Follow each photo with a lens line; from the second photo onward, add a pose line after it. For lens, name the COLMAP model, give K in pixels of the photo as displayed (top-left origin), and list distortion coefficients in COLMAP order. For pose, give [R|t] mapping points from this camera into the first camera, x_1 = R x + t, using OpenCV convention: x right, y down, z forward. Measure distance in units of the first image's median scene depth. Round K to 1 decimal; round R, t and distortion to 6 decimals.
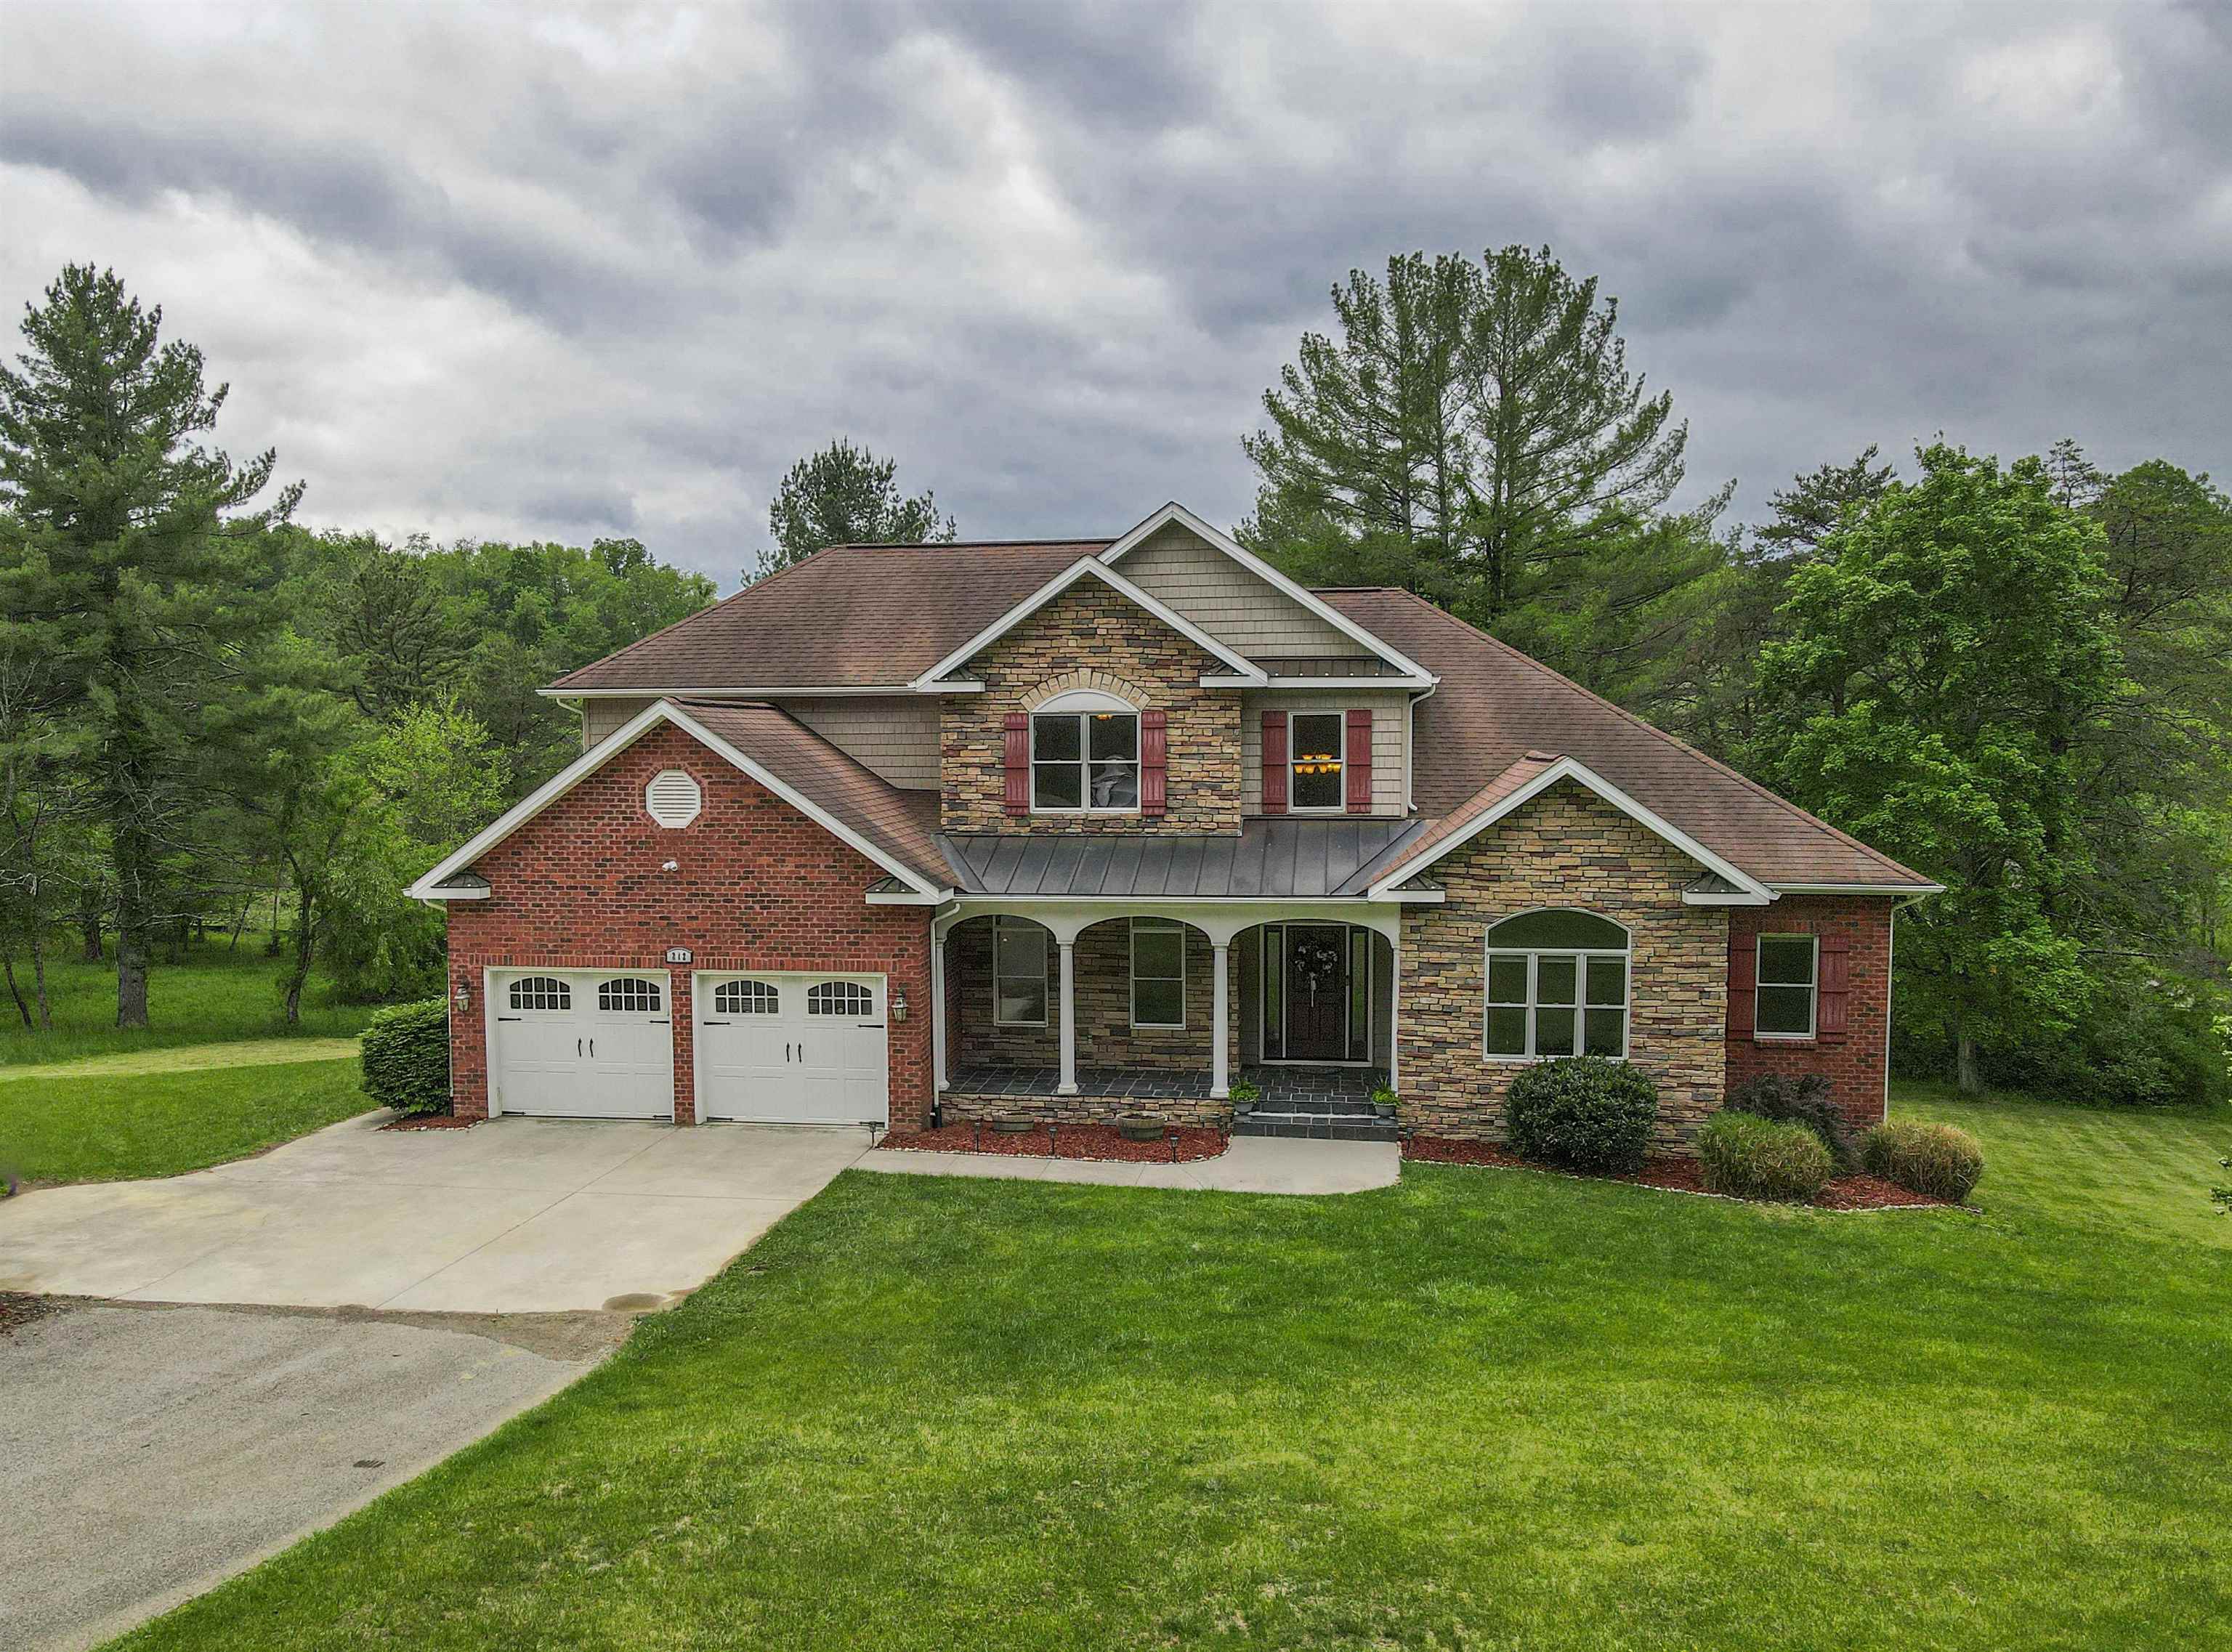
lens RADIAL K [[1680.1, 0, 1074.1], [0, 1680.1, 892.9], [0, 0, 1]] dist [0.004819, 0.042624]
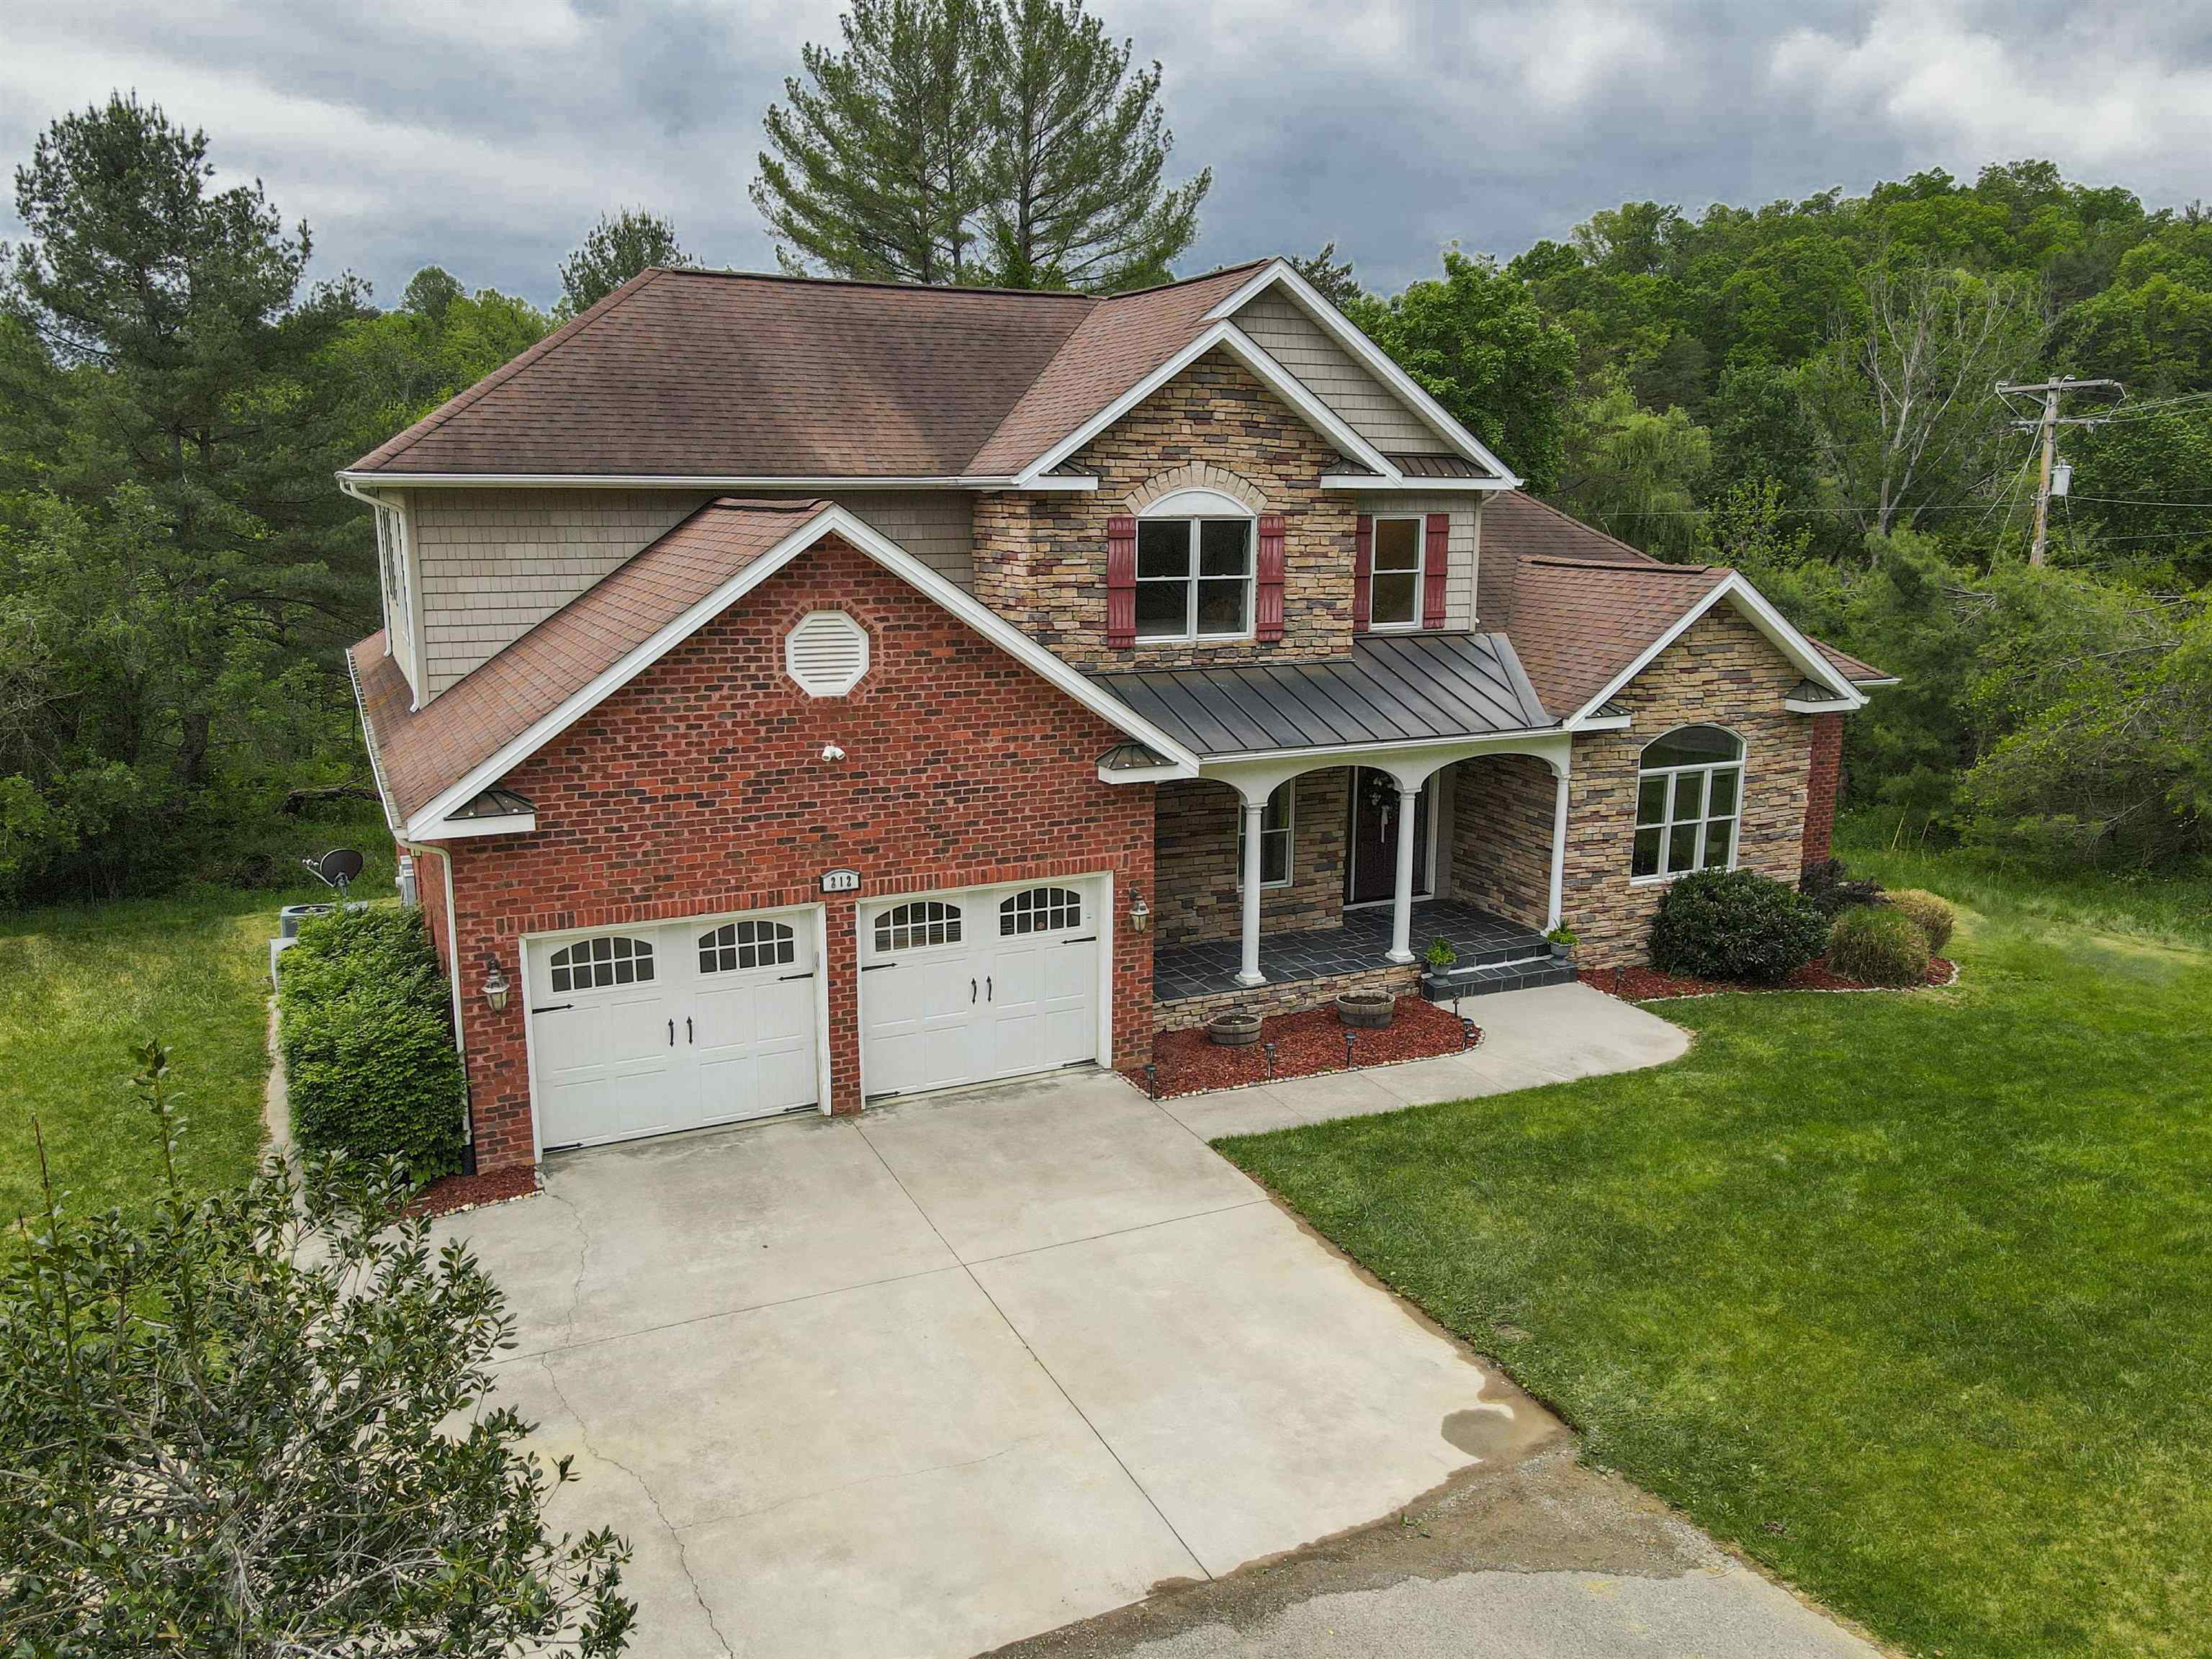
lens RADIAL K [[1602.3, 0, 1099.5], [0, 1602.3, 840.0], [0, 0, 1]] dist [0.009978, 0.009462]
pose [[0.828099, -0.111385, 0.549405, -0.506515], [0.043429, 0.989863, 0.135222, -0.063627], [-0.558897, -0.088117, 0.824542, 0.398810]]
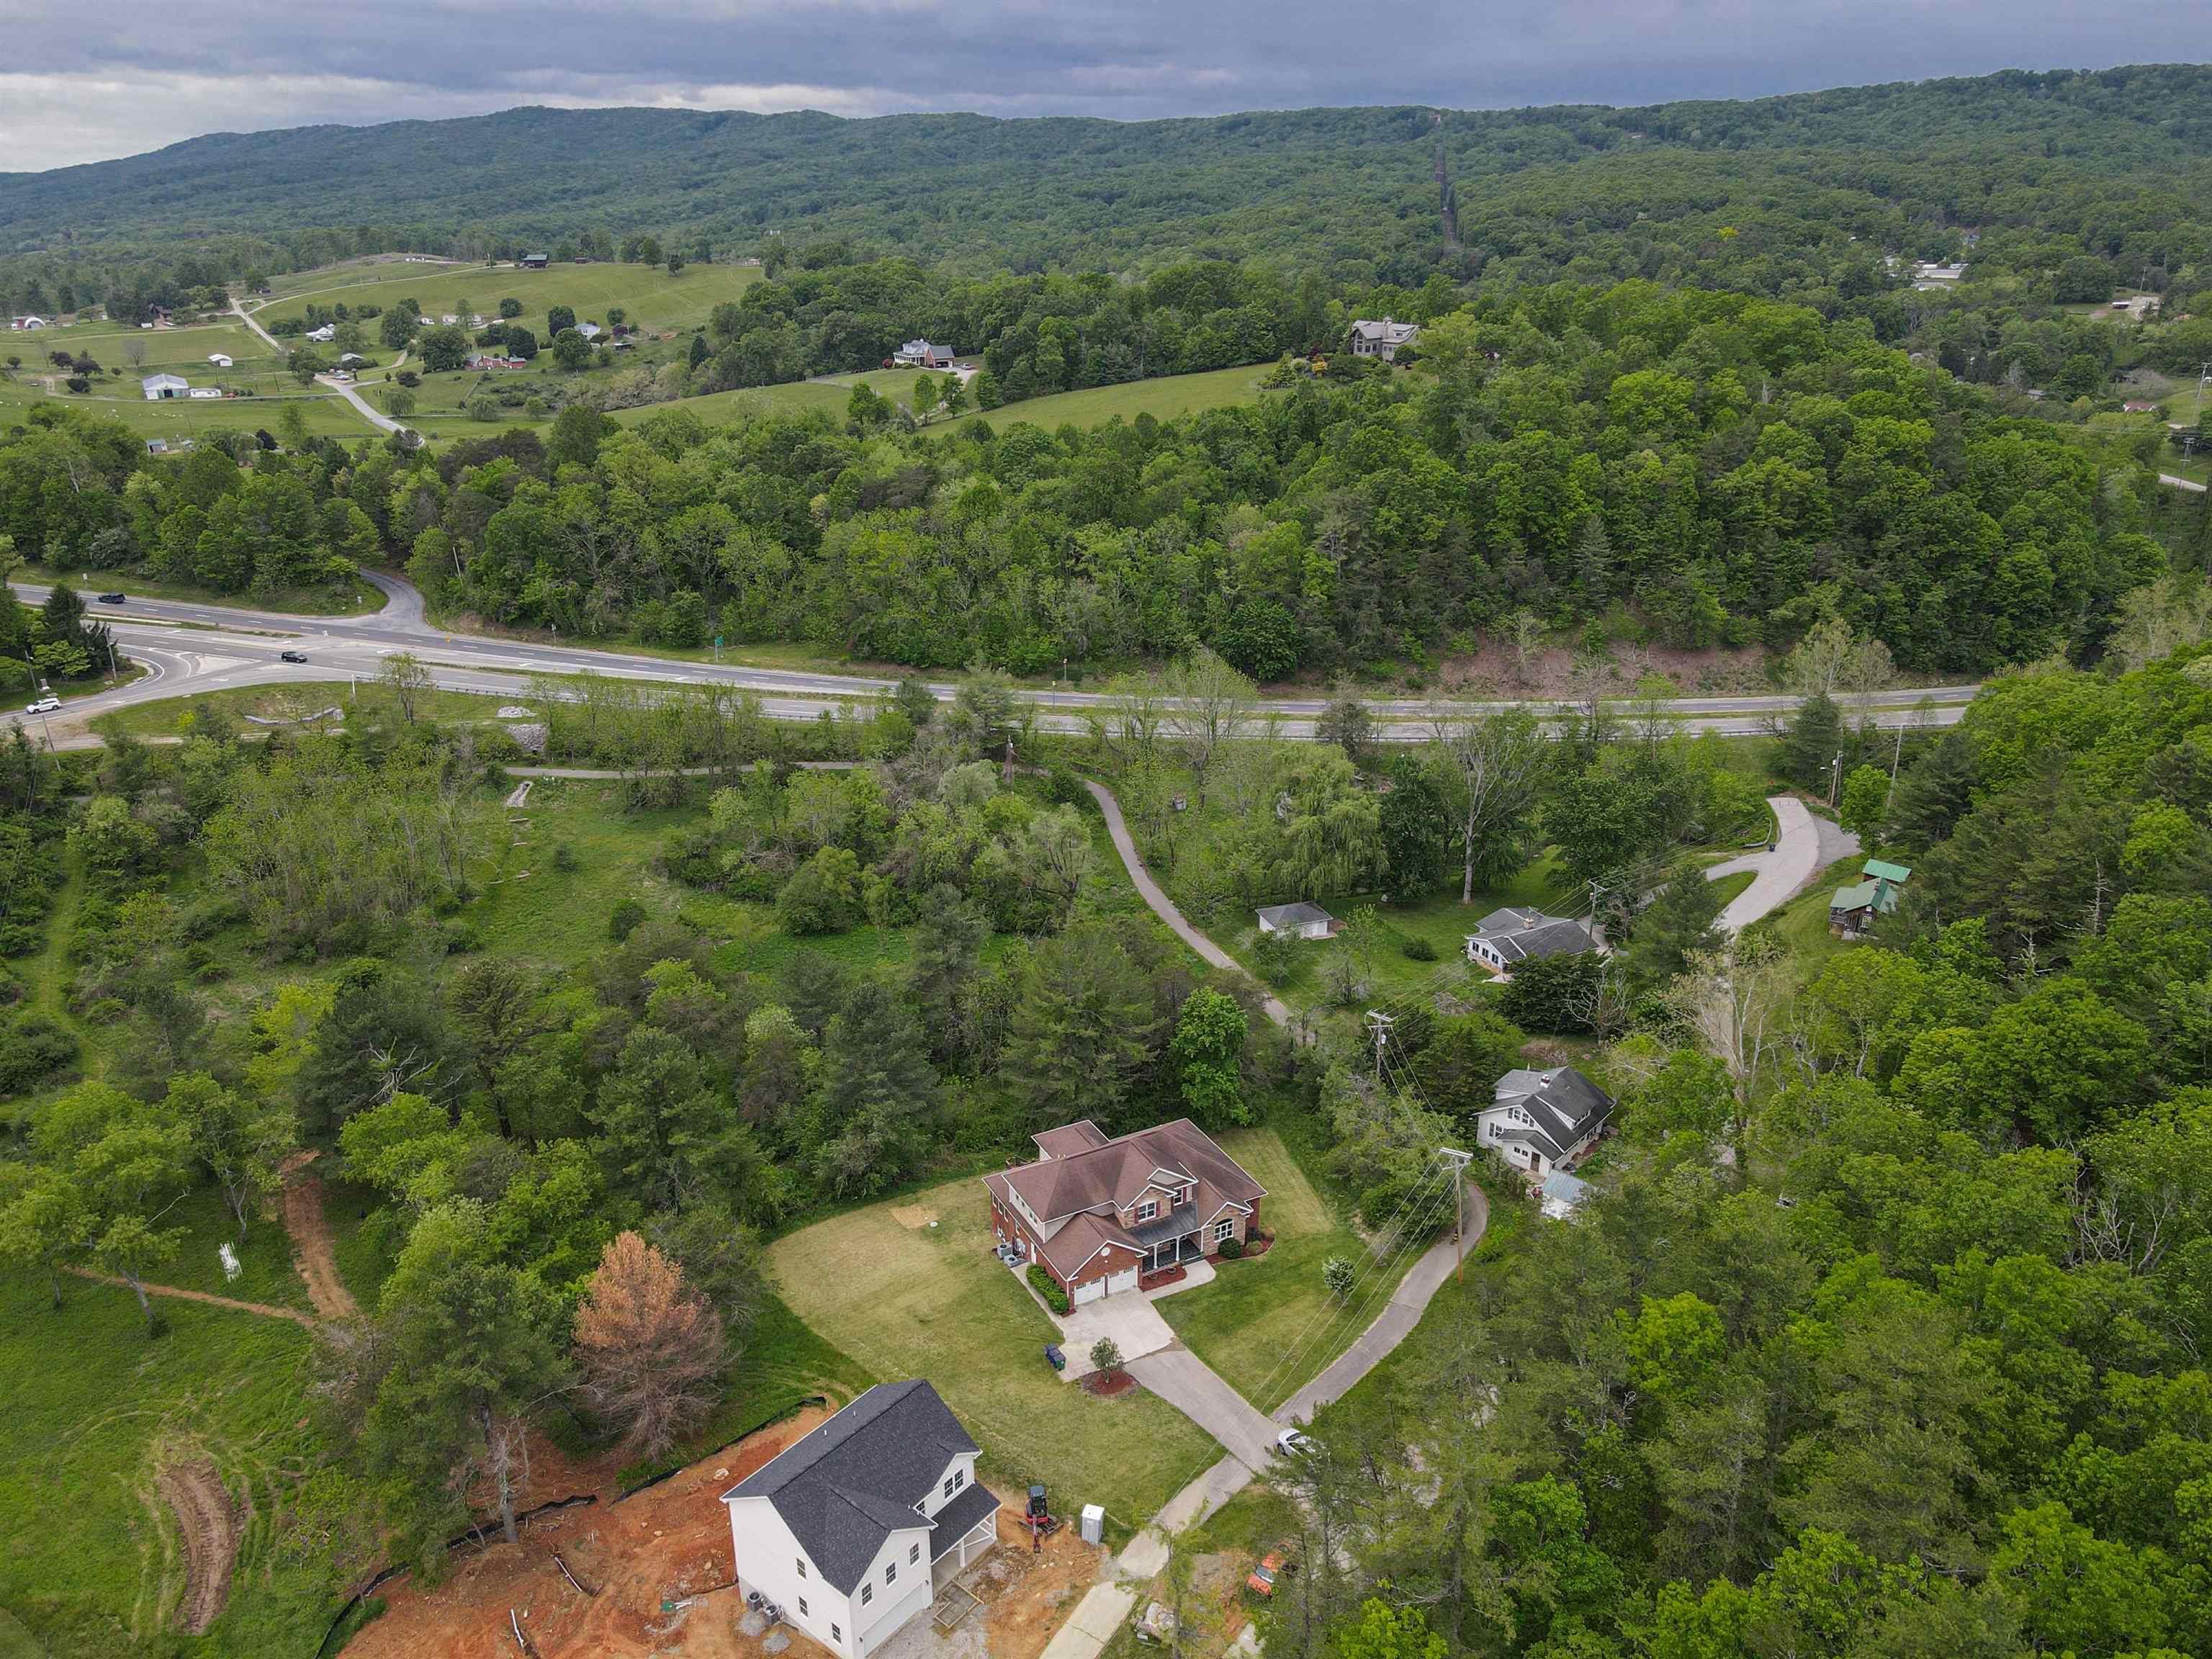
lens RADIAL K [[1602.3, 0, 1099.5], [0, 1602.3, 840.0], [0, 0, 1]] dist [0.009978, 0.009462]
pose [[0.804146, -0.224377, 0.550457, -3.017146], [0.056528, 0.950692, 0.304941, -3.133920], [-0.591737, -0.214100, 0.777180, -3.041747]]
